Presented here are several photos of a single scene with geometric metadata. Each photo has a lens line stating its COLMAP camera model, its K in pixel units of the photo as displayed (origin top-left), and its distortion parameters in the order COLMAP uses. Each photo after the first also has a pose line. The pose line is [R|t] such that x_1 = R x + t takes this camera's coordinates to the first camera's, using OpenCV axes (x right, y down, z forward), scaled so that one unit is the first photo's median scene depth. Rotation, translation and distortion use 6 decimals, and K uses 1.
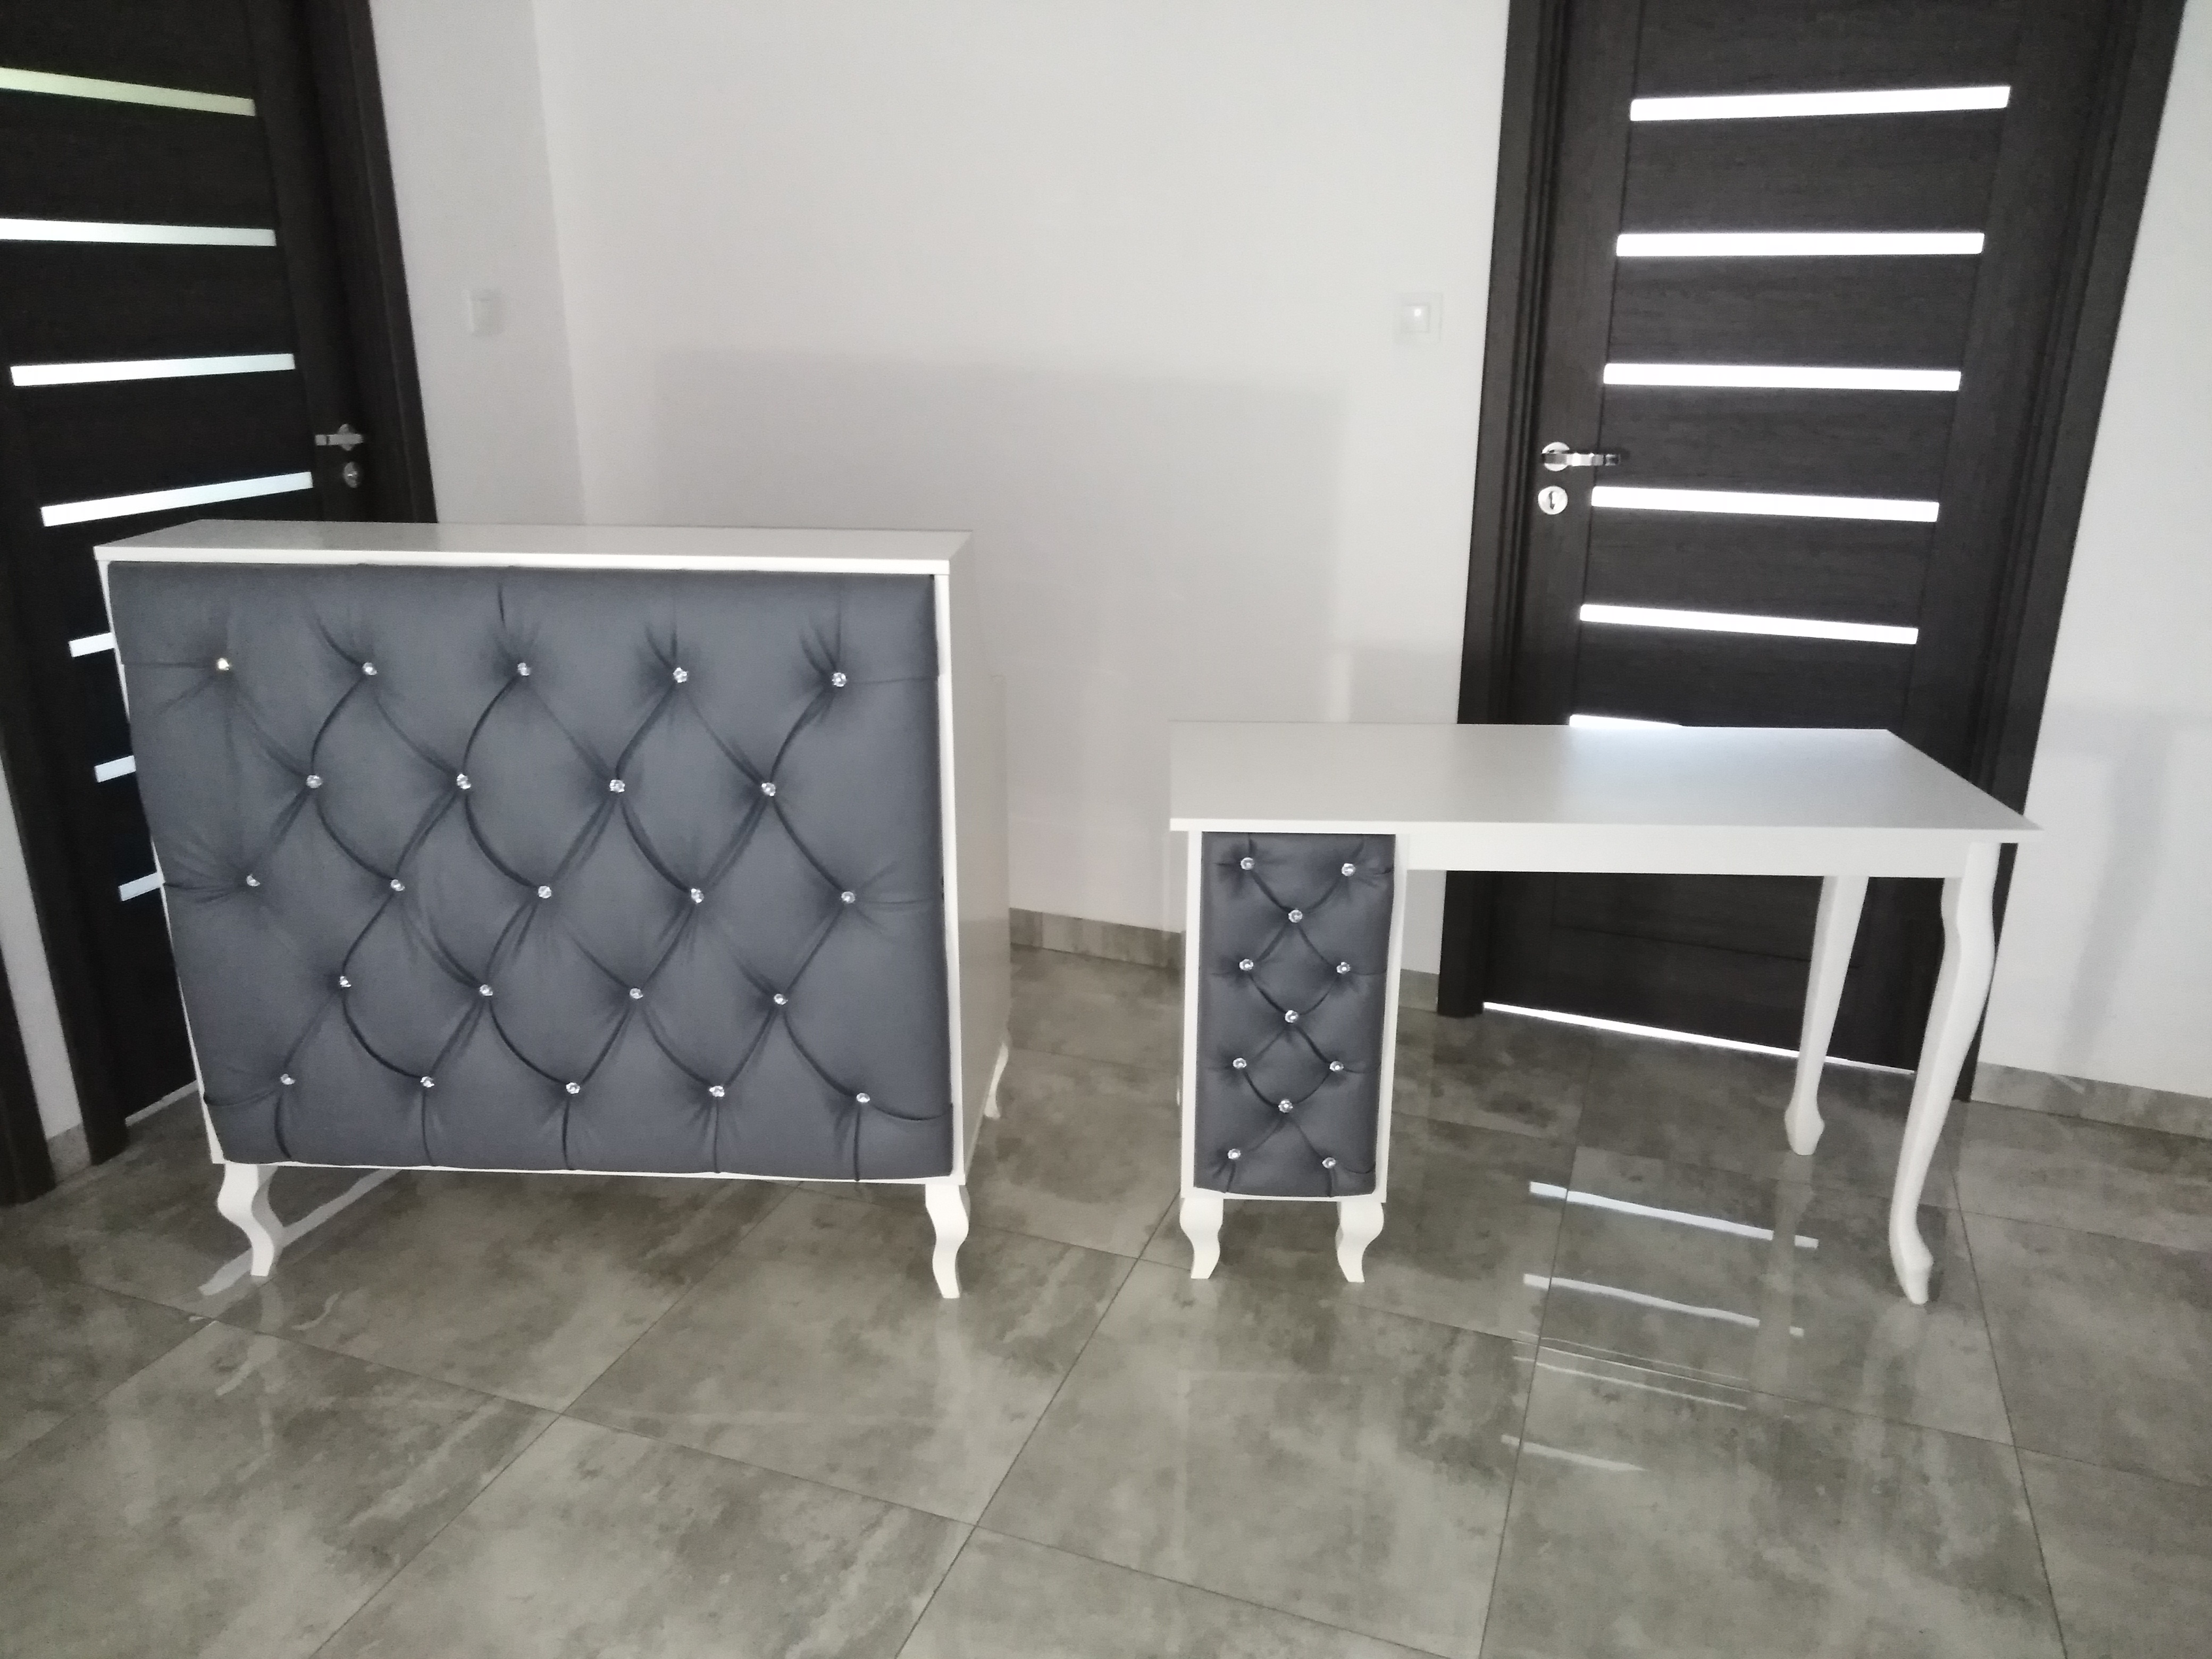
lens RADIAL K [[1650.1, 0, 1109.7], [0, 1650.1, 812.7], [0, 0, 1]] dist [0.019216, -0.002826]
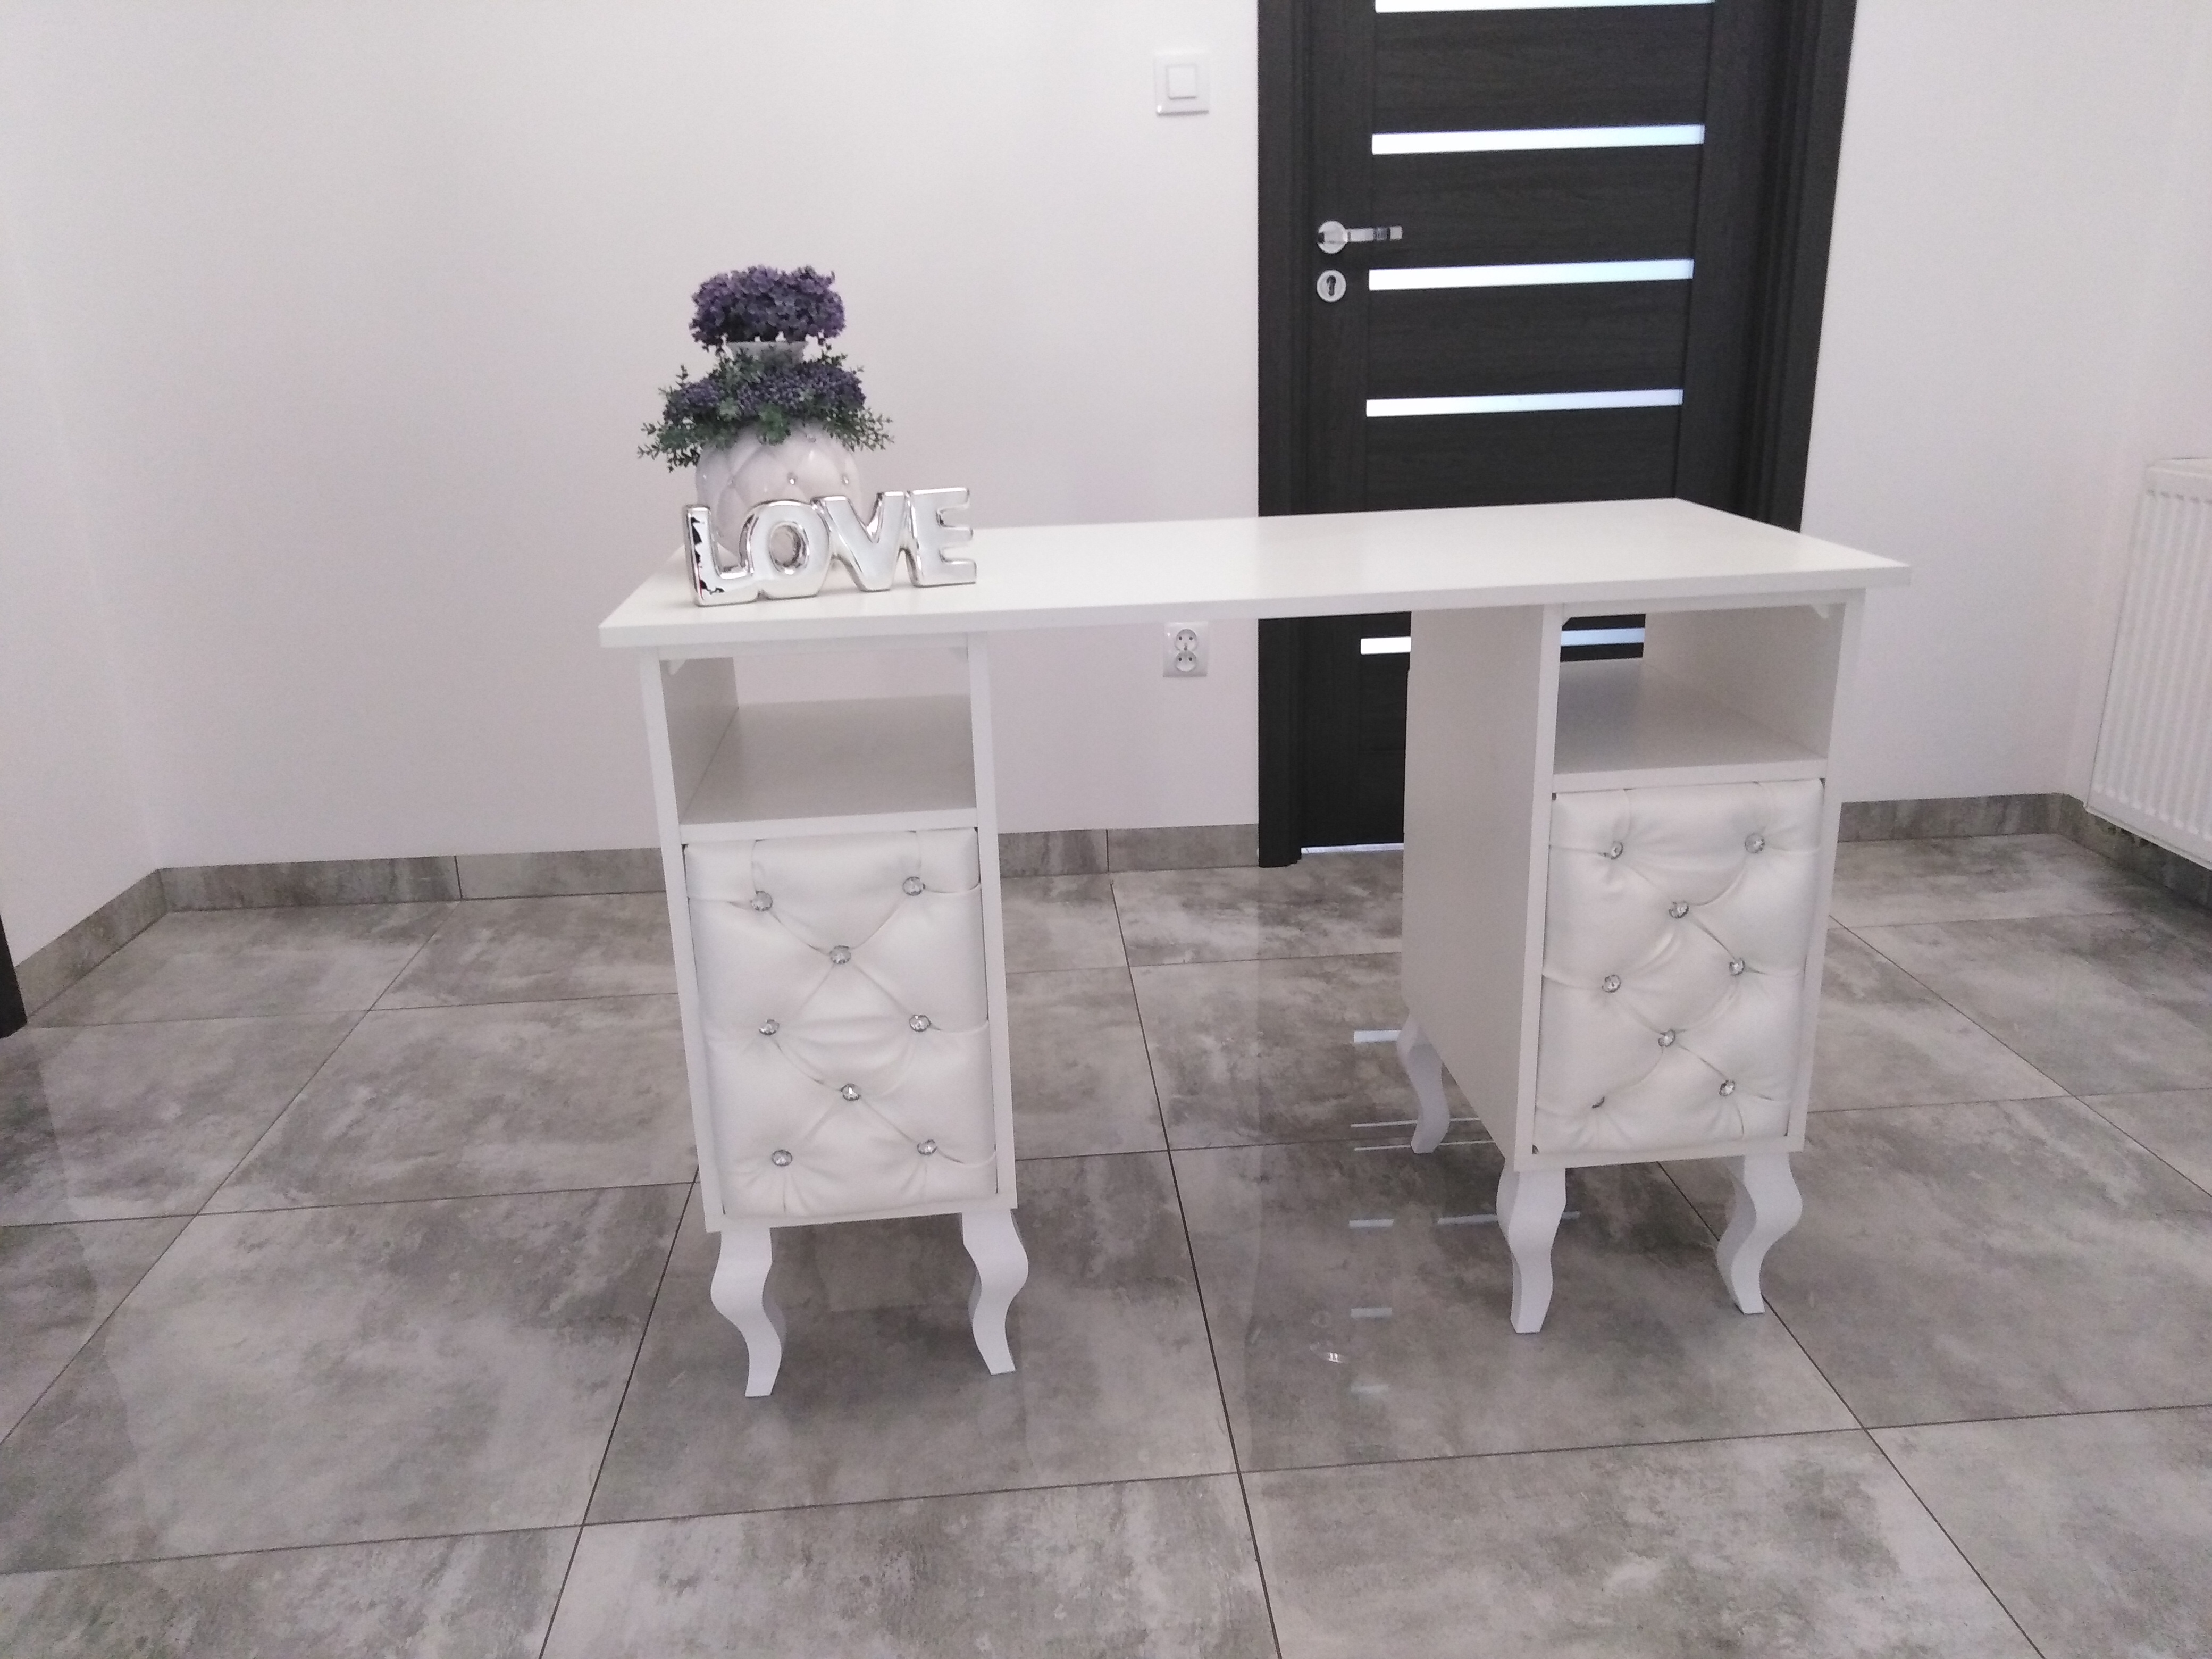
lens RADIAL K [[1650.1, 0, 1107.6], [0, 1650.1, 816.8], [0, 0, 1]] dist [0.019216, -0.002826]
pose [[0.910505, -0.155697, 0.383066, -0.326647], [0.160659, 0.986823, 0.019227, 0.089680], [-0.381012, 0.044037, 0.923521, 0.255254]]
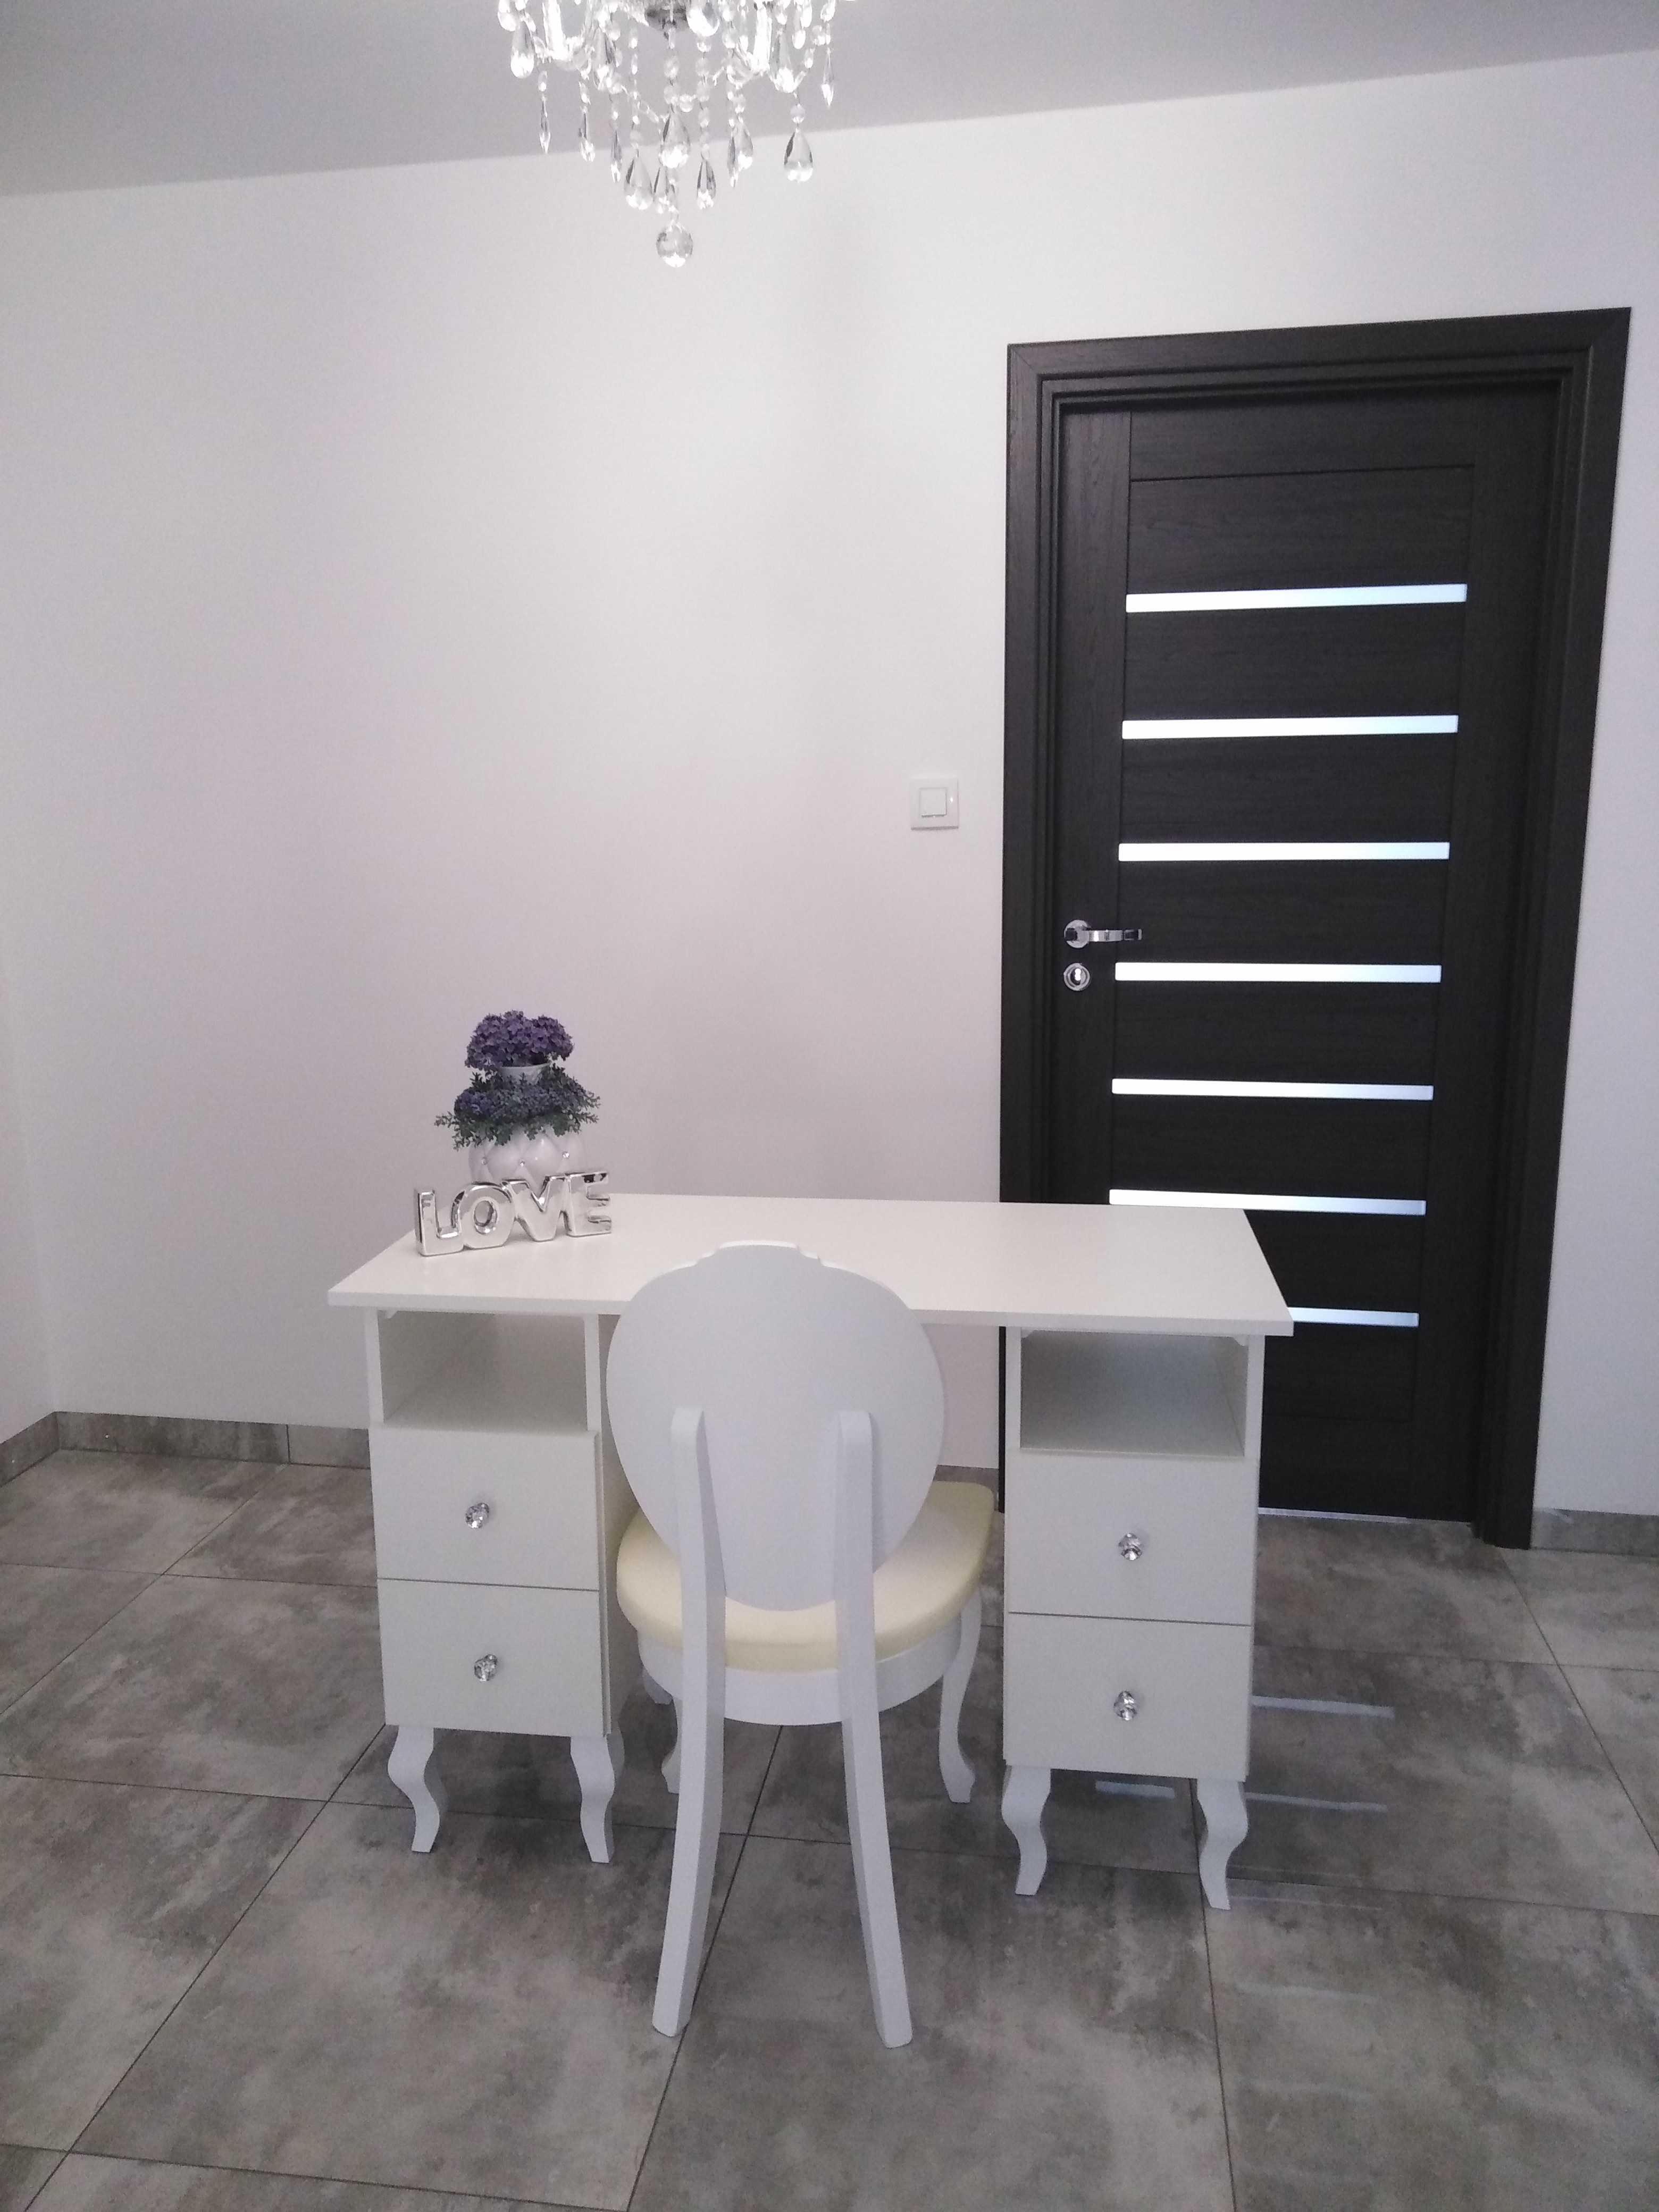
lens RADIAL K [[1650.1, 0, 837.2], [0, 1650.1, 1095.1], [0, 0, 1]] dist [0.019216, -0.002826]
pose [[0.979420, -0.052112, 0.194988, -0.094292], [0.076966, 0.989524, -0.122144, -0.009375], [-0.186580, 0.134638, 0.973170, 0.084493]]
